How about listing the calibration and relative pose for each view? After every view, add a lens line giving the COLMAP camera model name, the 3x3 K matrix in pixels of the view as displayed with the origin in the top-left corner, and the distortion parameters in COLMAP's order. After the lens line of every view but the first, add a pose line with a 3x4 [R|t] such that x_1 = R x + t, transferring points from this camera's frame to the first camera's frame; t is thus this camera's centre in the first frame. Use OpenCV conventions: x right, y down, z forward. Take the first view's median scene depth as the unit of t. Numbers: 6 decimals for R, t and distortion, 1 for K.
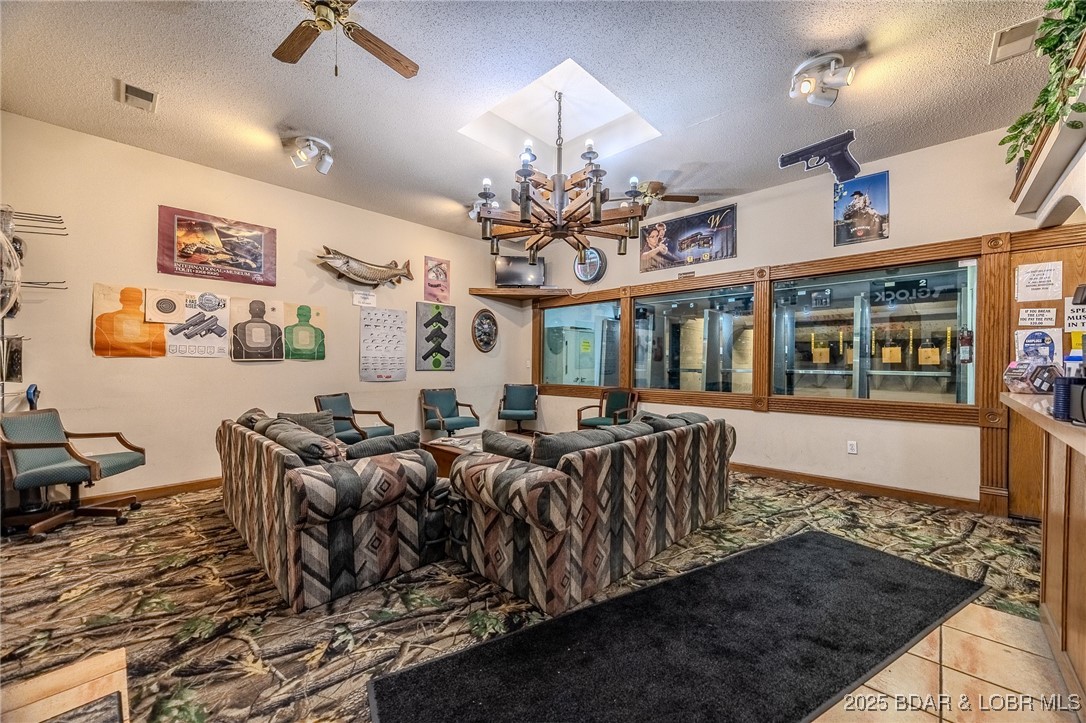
lens RADIAL K [[417.0, 0, 543.9], [0, 417.0, 365.5], [0, 0, 1]] dist [-0.000150, 0.000239]
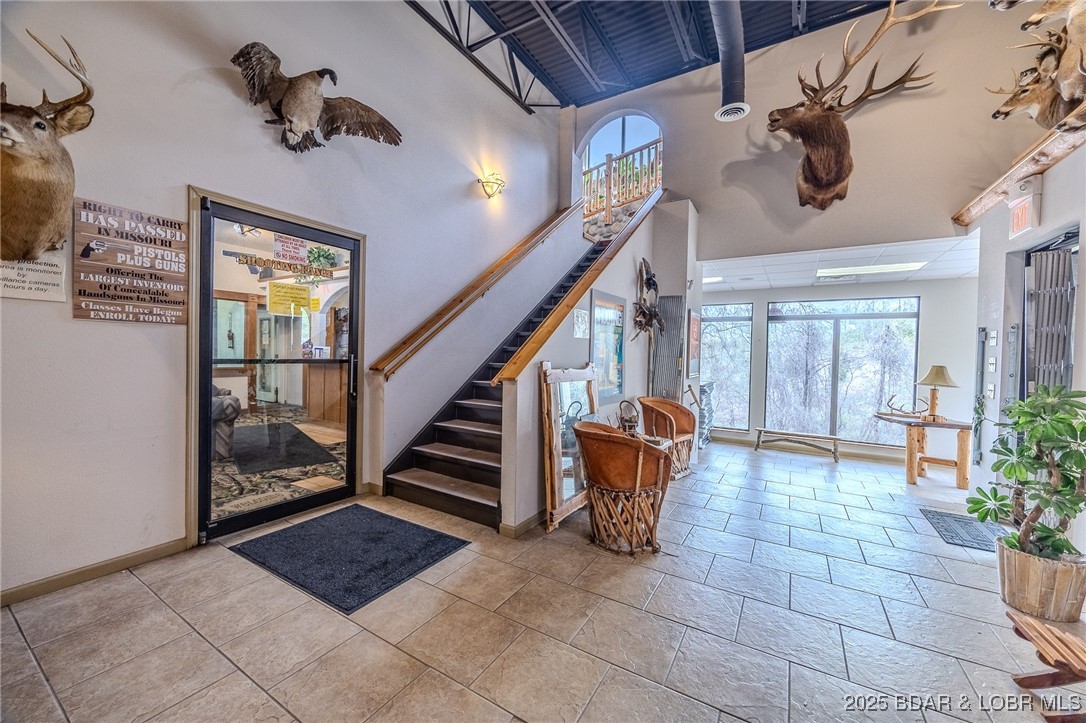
lens RADIAL K [[417.0, 0, 541.0], [0, 417.0, 363.3], [0, 0, 1]] dist [-0.000150, 0.000239]
pose [[-0.203985, -0.028499, 0.978559, -0.553751], [-0.020222, 0.999486, 0.024893, -0.012335], [-0.978765, -0.014711, -0.204456, 0.477950]]
